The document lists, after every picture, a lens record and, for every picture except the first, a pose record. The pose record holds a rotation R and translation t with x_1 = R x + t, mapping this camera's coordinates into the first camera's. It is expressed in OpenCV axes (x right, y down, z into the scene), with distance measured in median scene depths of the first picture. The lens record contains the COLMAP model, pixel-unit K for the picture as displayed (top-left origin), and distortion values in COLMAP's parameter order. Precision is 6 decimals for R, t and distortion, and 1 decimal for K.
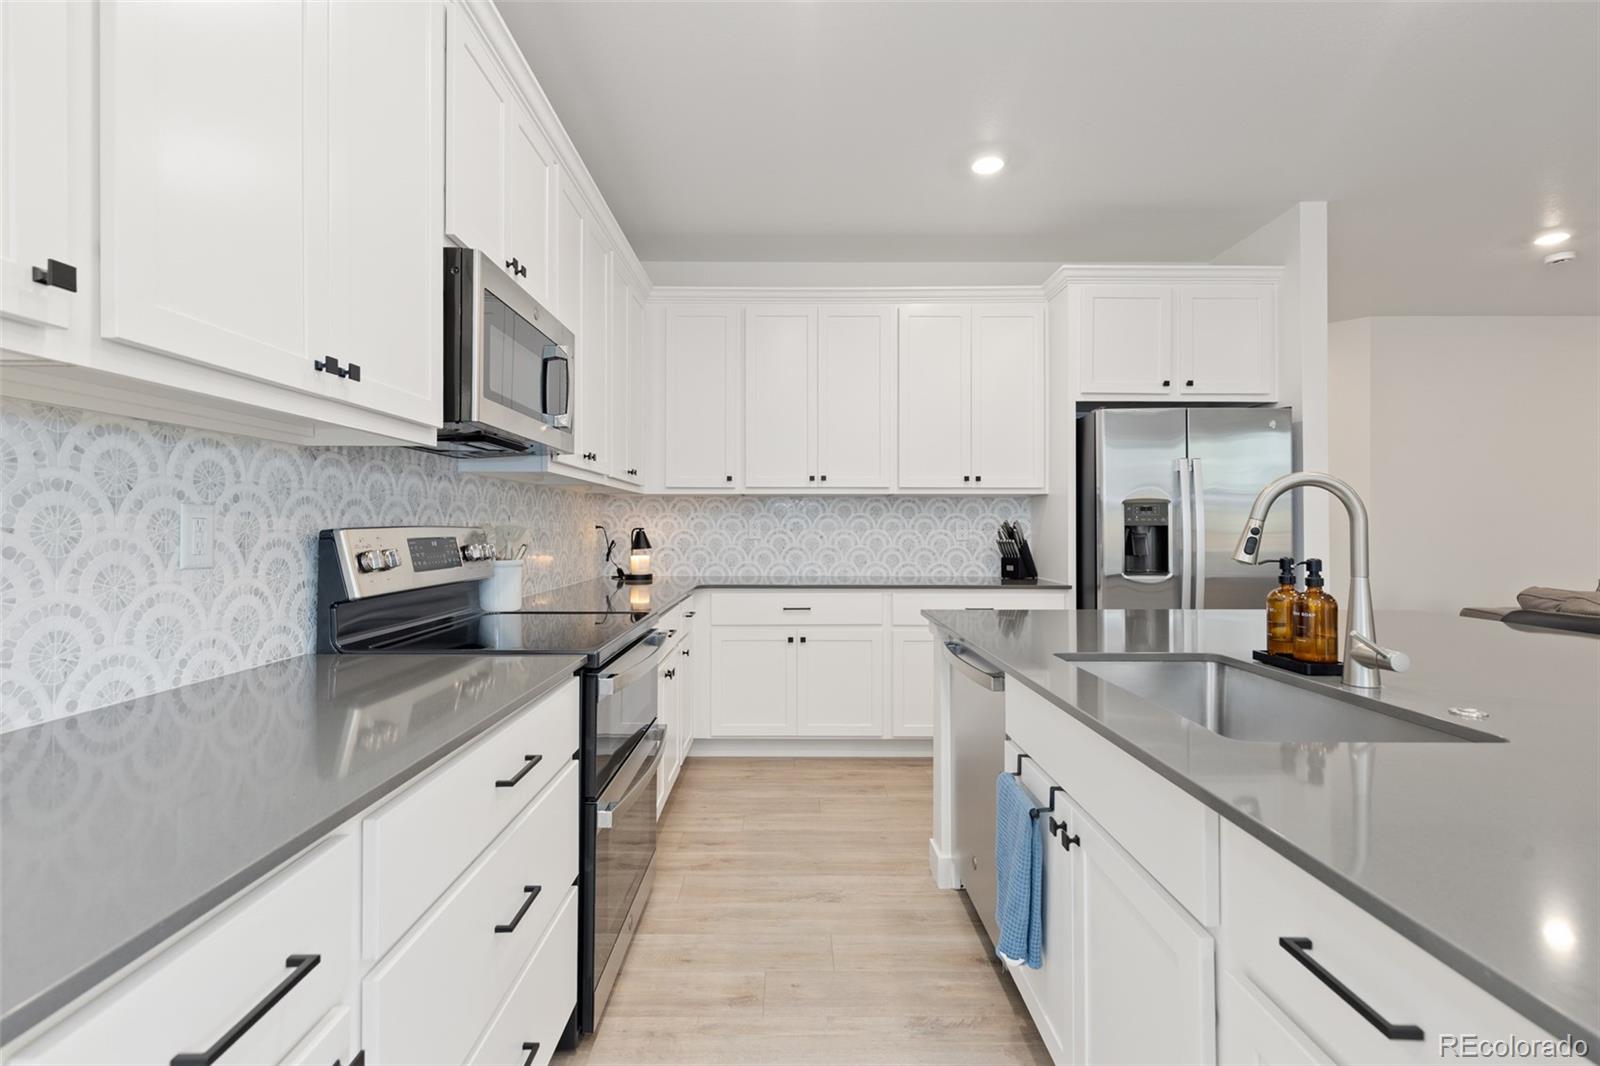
lens RADIAL K [[735.0, 0, 790.5], [0, 735.0, 520.3], [0, 0, 1]] dist [0.008554, -0.001676]
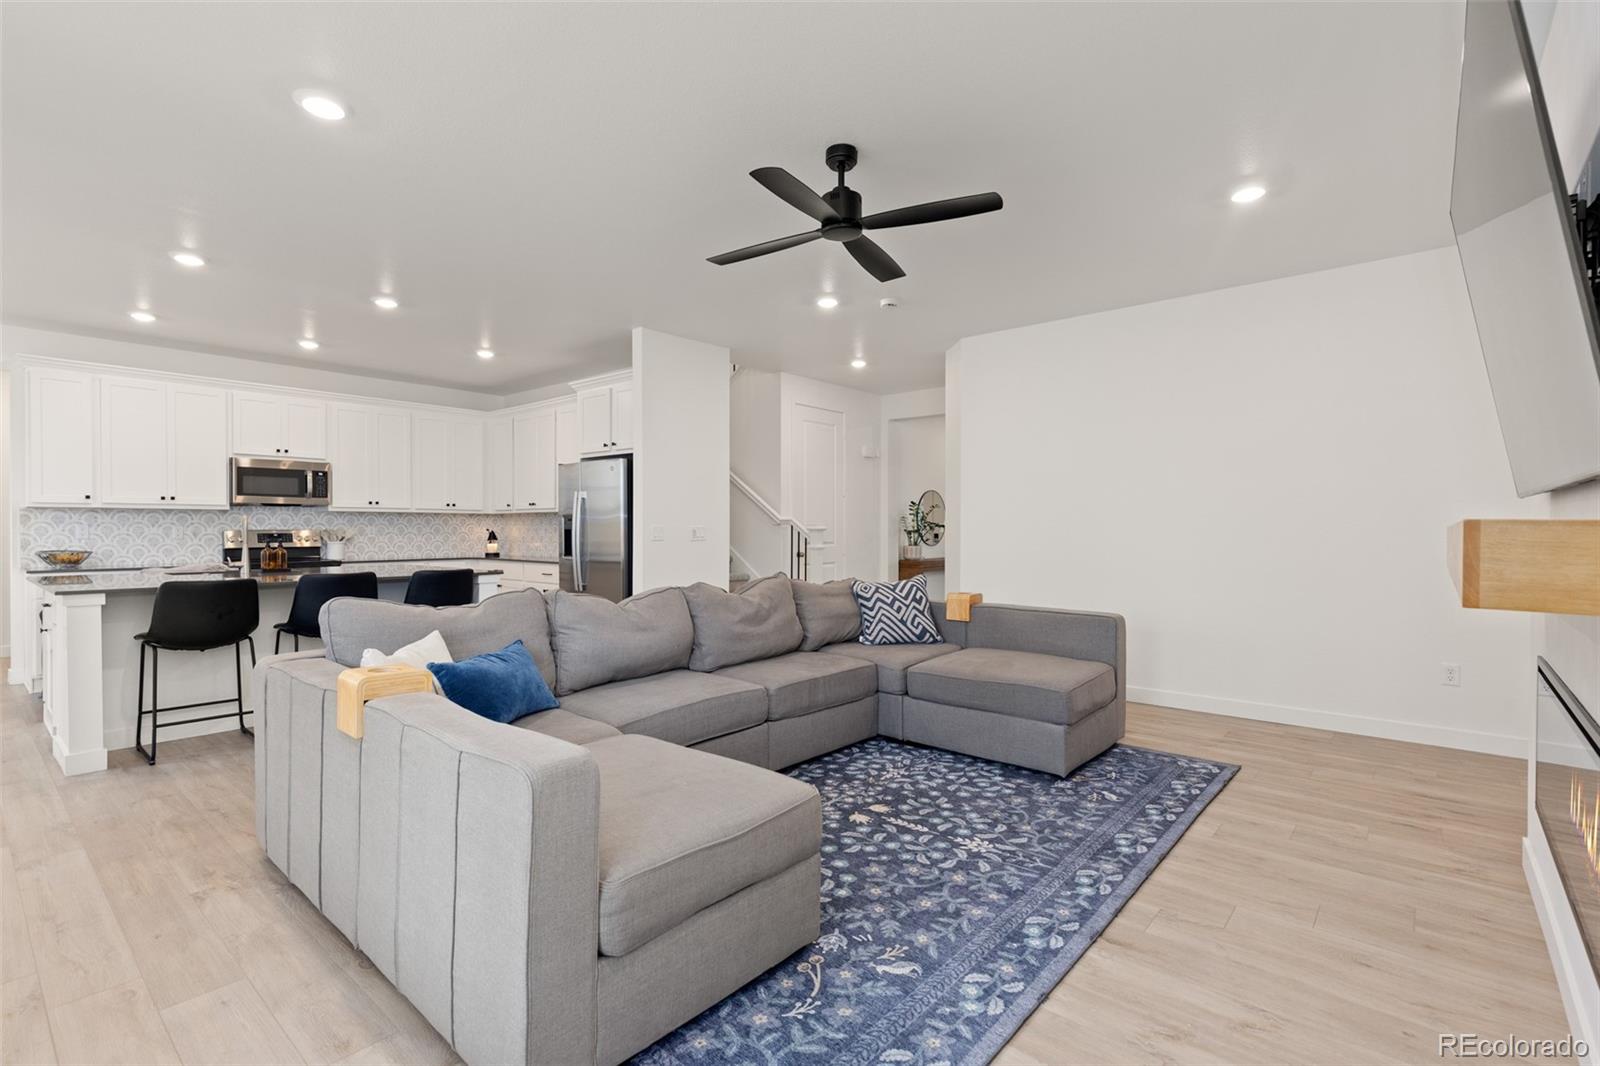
lens RADIAL K [[735.0, 0, 793.8], [0, 735.0, 533.6], [0, 0, 1]] dist [0.008554, -0.001676]
pose [[0.757470, 0.002253, -0.652866, 2.599350], [0.007254, 0.999903, 0.011867, 0.001923], [0.652830, -0.013725, 0.757380, -0.003629]]
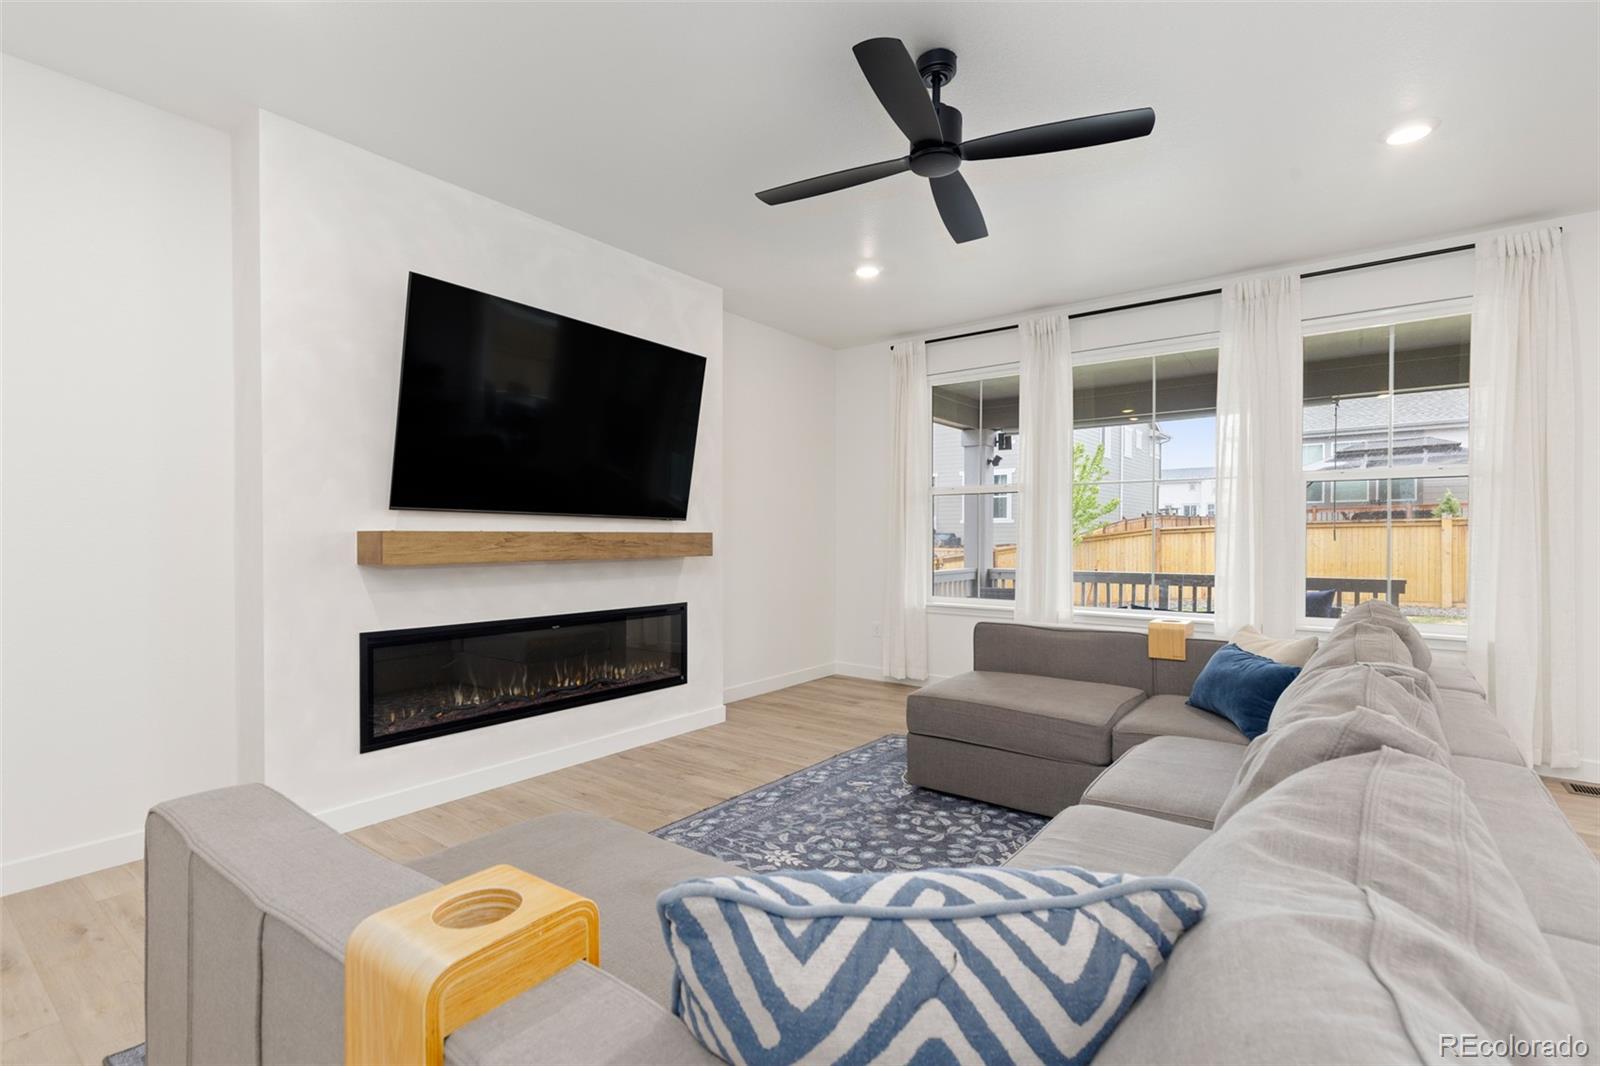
lens RADIAL K [[735.0, 0, 788.6], [0, 735.0, 544.9], [0, 0, 1]] dist [0.008554, -0.001676]
pose [[-0.789315, -0.012095, 0.613869, 1.520487], [-0.009359, 0.999927, 0.007667, 0.016292], [-0.613917, 0.000306, -0.789371, 1.694966]]
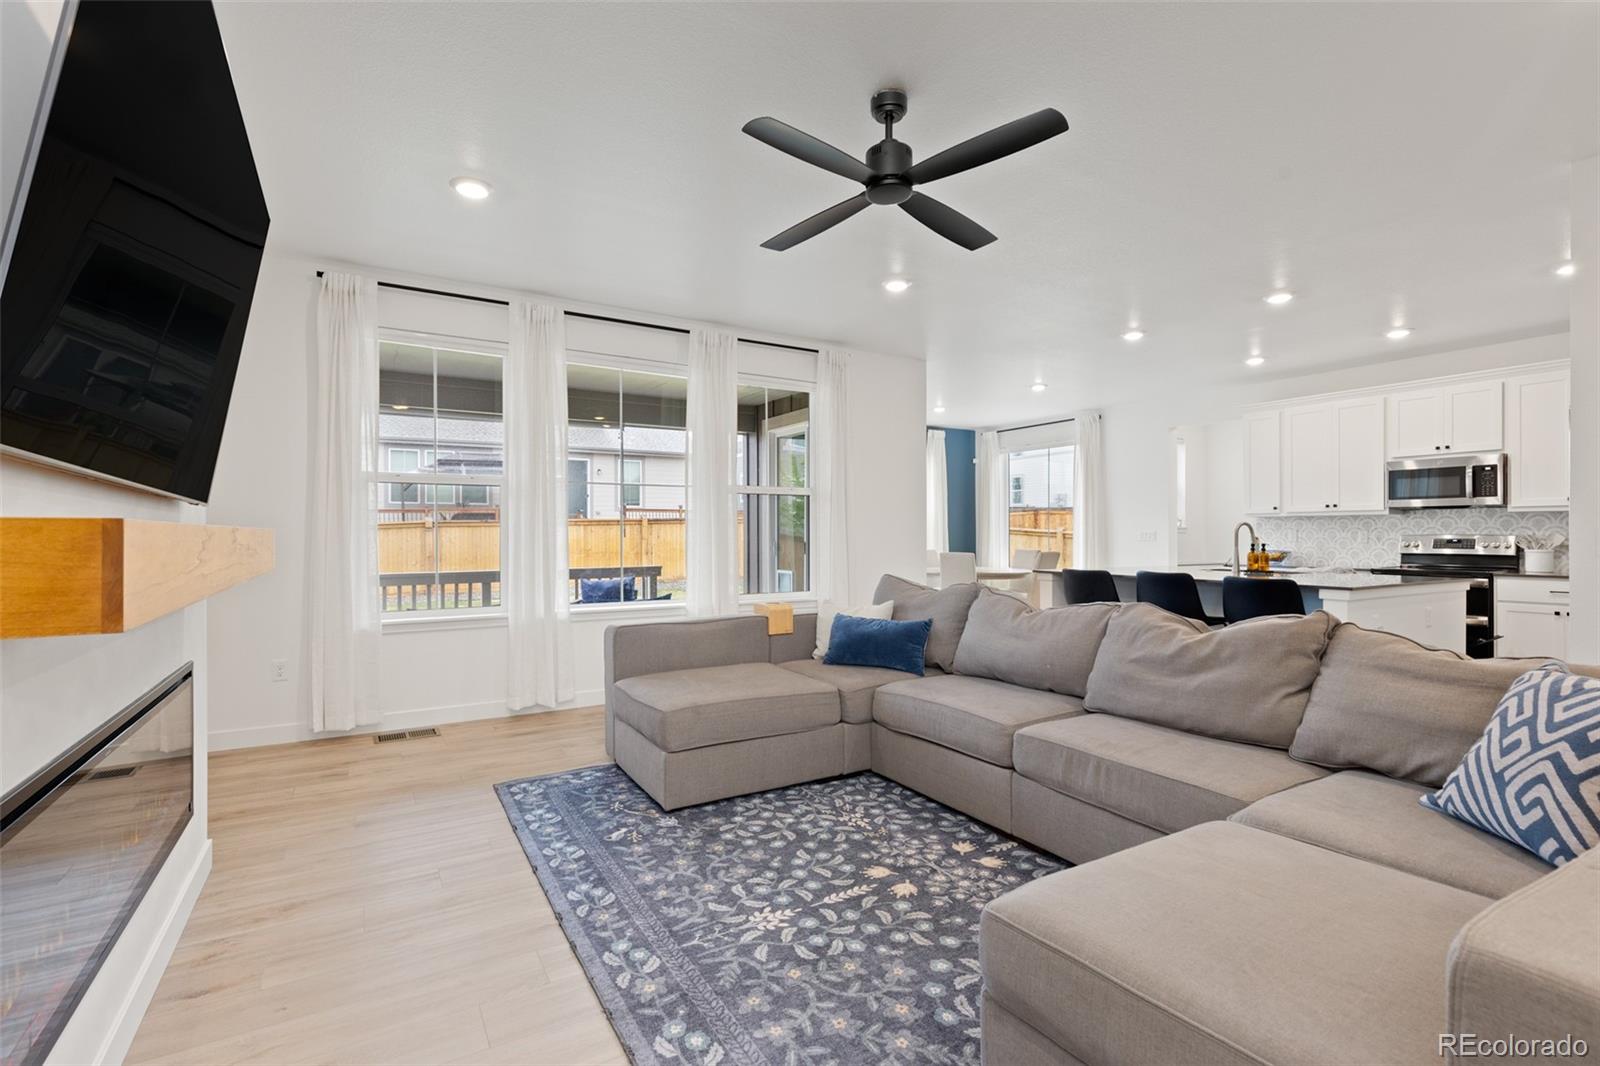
lens RADIAL K [[735.0, 0, 791.8], [0, 735.0, 531.8], [0, 0, 1]] dist [0.008554, -0.001676]
pose [[-0.859561, -0.004174, -0.511016, 2.531263], [0.002405, 0.999923, -0.012214, 0.019446], [0.511028, -0.011727, -0.859484, 1.648406]]
